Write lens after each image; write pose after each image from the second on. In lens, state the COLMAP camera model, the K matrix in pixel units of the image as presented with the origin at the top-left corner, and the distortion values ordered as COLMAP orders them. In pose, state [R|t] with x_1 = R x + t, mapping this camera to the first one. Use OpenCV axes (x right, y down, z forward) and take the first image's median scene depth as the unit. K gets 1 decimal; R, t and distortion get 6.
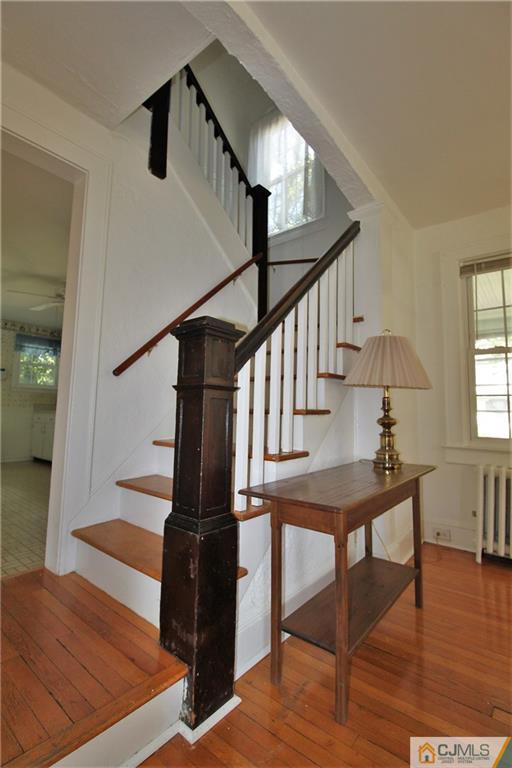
lens RADIAL K [[361.9, 0, 255.2], [0, 361.9, 379.9], [0, 0, 1]] dist [-0.009083, -0.000419]
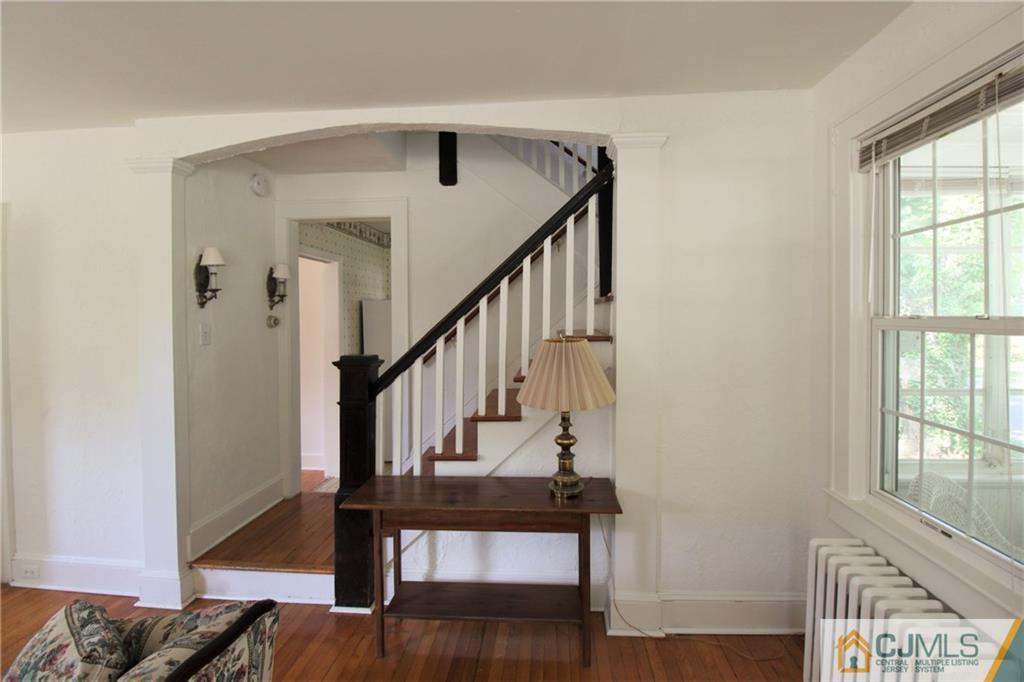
lens RADIAL K [[482.5, 0, 511.4], [0, 482.5, 324.7], [0, 0, 1]] dist [-0.009083, -0.000419]
pose [[0.577178, -0.005738, -0.816598, 1.243832], [0.099930, 0.992956, 0.063654, -0.243341], [0.810481, -0.118342, 0.573686, 0.292981]]
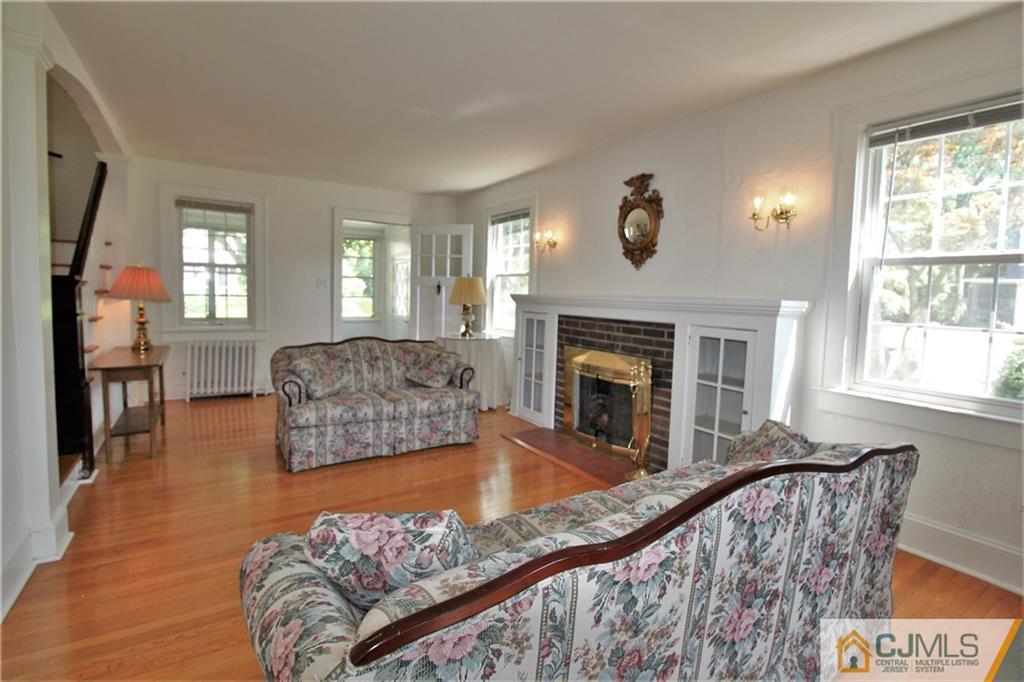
lens RADIAL K [[482.5, 0, 511.4], [0, 482.5, 324.7], [0, 0, 1]] dist [-0.009083, -0.000419]
pose [[0.329679, -0.082333, 0.940496, -1.099327], [-0.115344, 0.985215, 0.126680, -0.325750], [-0.937021, -0.150244, 0.315308, -1.193389]]
